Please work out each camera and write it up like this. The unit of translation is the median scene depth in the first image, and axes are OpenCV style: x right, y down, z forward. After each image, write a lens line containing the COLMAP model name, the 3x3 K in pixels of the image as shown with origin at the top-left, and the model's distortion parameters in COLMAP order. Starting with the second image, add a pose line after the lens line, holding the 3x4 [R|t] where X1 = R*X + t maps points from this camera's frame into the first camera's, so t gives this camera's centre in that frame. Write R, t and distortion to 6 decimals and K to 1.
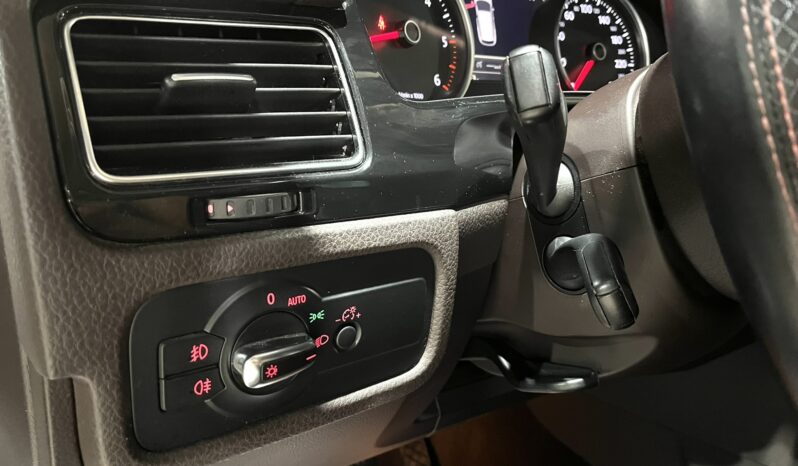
lens RADIAL K [[604.4, 0, 395.0], [0, 604.4, 227.9], [0, 0, 1]] dist [0.052296, -0.078531]
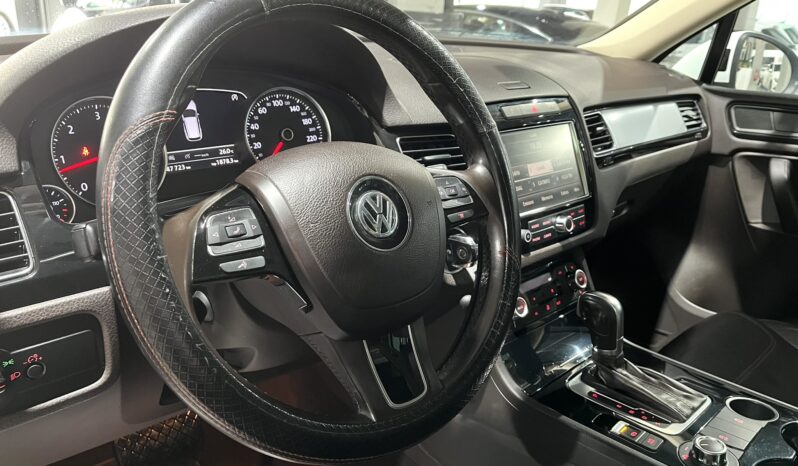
lens RADIAL K [[604.4, 0, 398.3], [0, 604.4, 235.8], [0, 0, 1]] dist [0.052296, -0.078531]
pose [[0.993360, -0.069773, 0.091478, 0.474446], [0.062681, 0.994963, 0.078233, -0.159549], [-0.096476, -0.071979, 0.992729, -0.465789]]
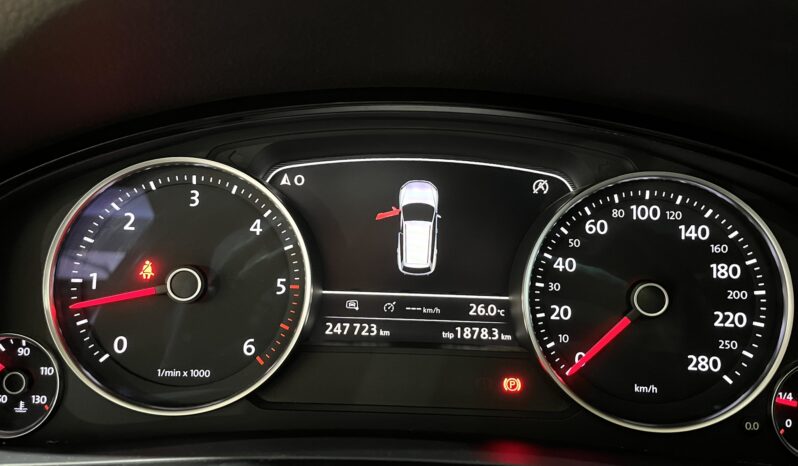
lens RADIAL K [[604.4, 0, 403.9], [0, 604.4, 234.3], [0, 0, 1]] dist [0.052296, -0.078531]
pose [[0.790771, 0.103887, -0.603232, 0.504833], [-0.139850, 0.990090, -0.012817, -0.328363], [0.595922, 0.094498, 0.797463, 0.491098]]
